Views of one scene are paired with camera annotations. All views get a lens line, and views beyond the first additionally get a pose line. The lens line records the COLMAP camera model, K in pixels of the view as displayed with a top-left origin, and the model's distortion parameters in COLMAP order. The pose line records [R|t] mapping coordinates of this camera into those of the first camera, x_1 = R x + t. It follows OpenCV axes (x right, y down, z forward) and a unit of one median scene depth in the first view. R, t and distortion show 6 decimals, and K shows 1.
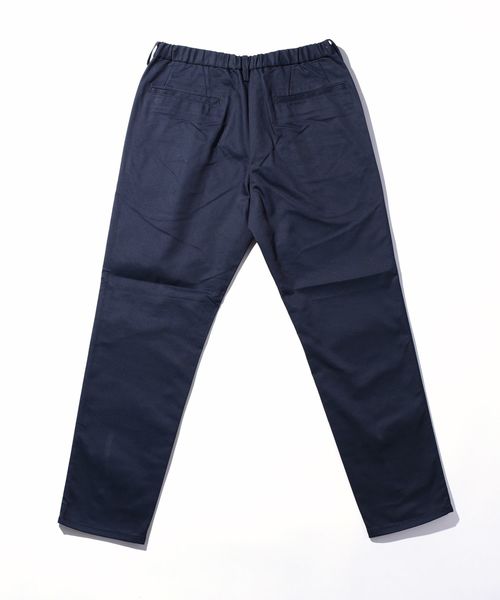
lens RADIAL K [[980.6, 0, 250.0], [0, 980.6, 300.0], [0, 0, 1]] dist [-0.128718, 0.028805]
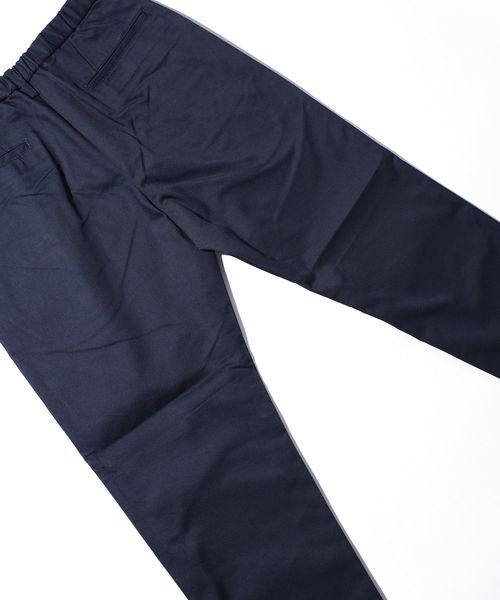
lens RADIAL K [[980.6, 0, 250.0], [0, 980.6, 300.0], [0, 0, 1]] dist [-0.128718, 0.028805]
pose [[0.674693, -0.683647, 0.278237, -0.181663], [0.712750, 0.701401, -0.004948, -0.022666], [-0.191773, 0.201652, 0.960500, 0.375069]]
